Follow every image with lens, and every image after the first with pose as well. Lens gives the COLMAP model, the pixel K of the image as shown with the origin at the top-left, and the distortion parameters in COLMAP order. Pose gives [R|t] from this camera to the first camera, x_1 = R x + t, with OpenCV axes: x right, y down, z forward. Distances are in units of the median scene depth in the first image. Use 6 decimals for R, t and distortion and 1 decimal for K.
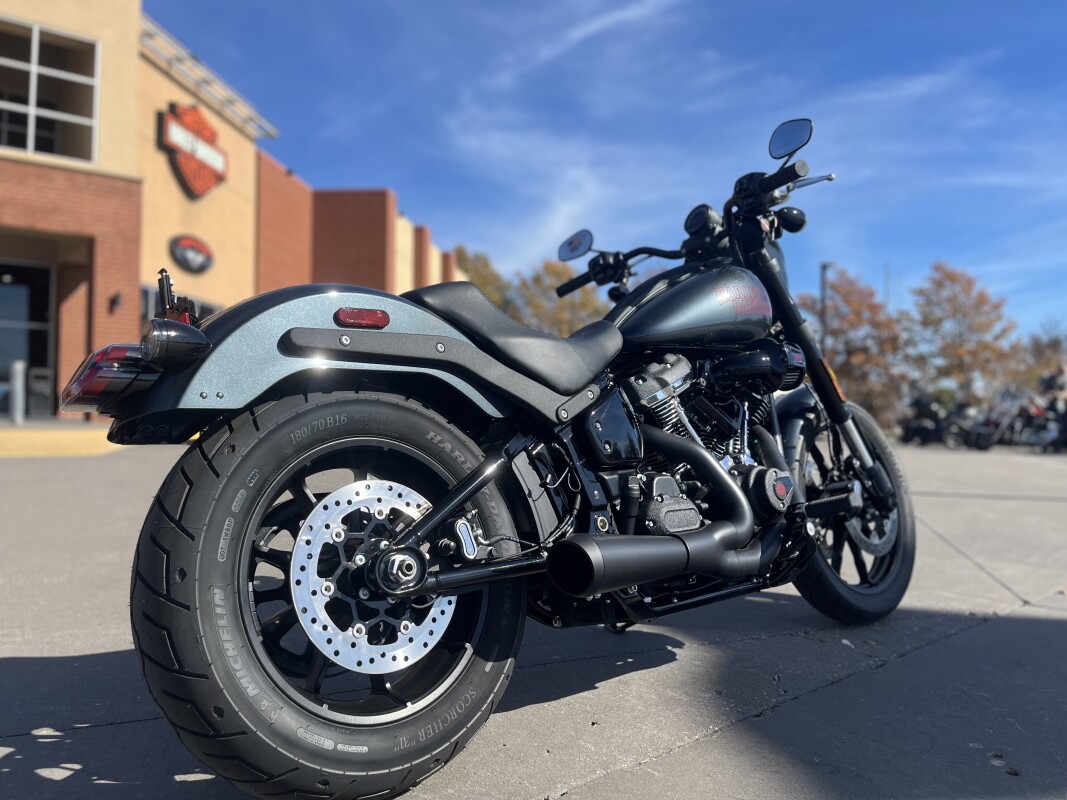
lens RADIAL K [[816.6, 0, 533.5], [0, 816.6, 400.0], [0, 0, 1]] dist [0.015349, -0.006204]
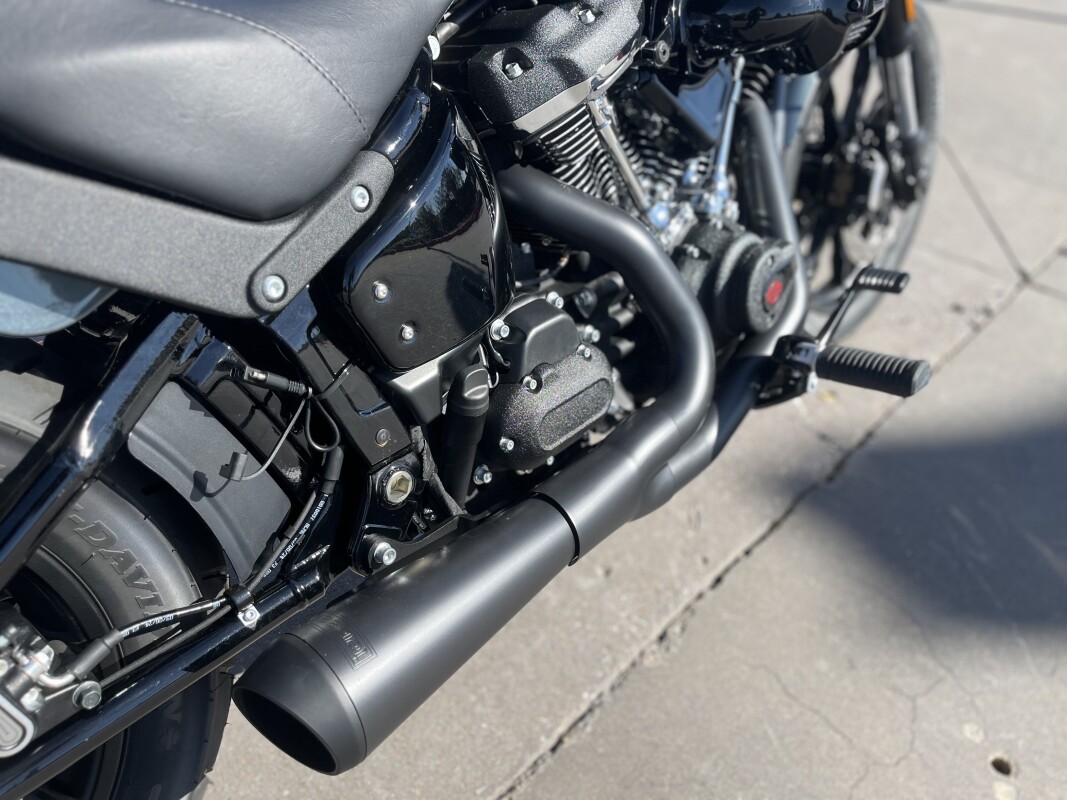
lens RADIAL K [[816.6, 0, 533.5], [0, 816.6, 400.0], [0, 0, 1]] dist [0.015349, -0.006204]
pose [[0.992820, -0.001041, 0.119616, 0.090343], [-0.072906, 0.787507, 0.611978, -0.144577], [-0.094836, -0.616305, 0.781777, 0.576684]]
